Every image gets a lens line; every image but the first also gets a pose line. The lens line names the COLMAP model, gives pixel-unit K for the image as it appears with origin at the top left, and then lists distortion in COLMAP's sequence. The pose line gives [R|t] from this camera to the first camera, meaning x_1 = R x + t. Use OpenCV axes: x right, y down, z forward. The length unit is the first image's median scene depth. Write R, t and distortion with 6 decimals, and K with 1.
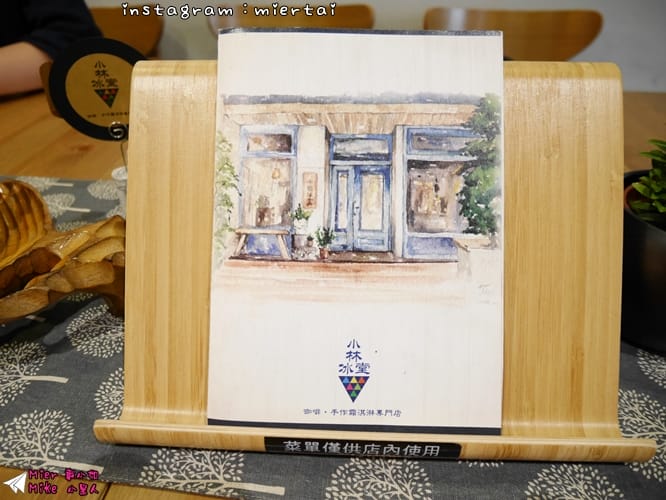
lens RADIAL K [[484.4, 0, 334.1], [0, 484.4, 252.8], [0, 0, 1]] dist [-0.072061, 0.031534]
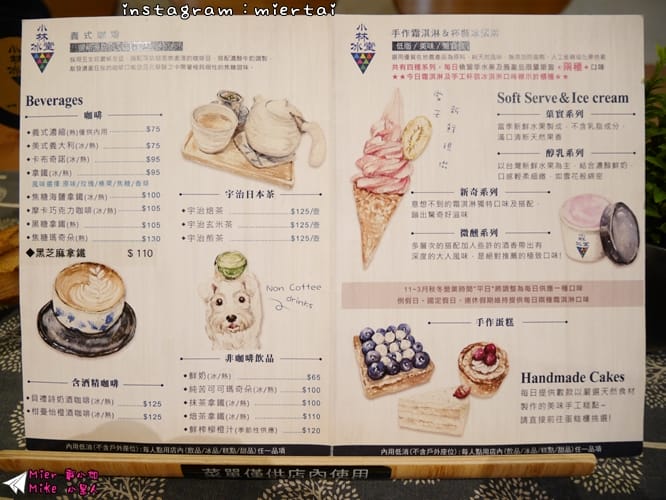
lens RADIAL K [[484.4, 0, 333.9], [0, 484.4, 253.1], [0, 0, 1]] dist [-0.072061, 0.031534]
pose [[0.999030, -0.022278, 0.037988, 0.112435], [0.020016, 0.998061, 0.058931, -0.067677], [-0.039227, -0.058113, 0.997539, 0.078187]]
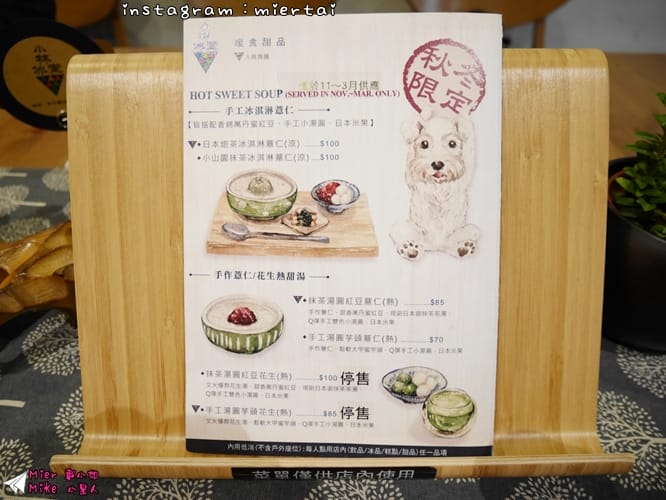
lens RADIAL K [[484.4, 0, 334.1], [0, 484.4, 254.5], [0, 0, 1]] dist [-0.072061, 0.031534]
pose [[0.998913, -0.029980, 0.035684, 0.033397], [0.026675, 0.995608, 0.089744, -0.105427], [-0.038218, -0.088694, 0.995325, 0.074924]]
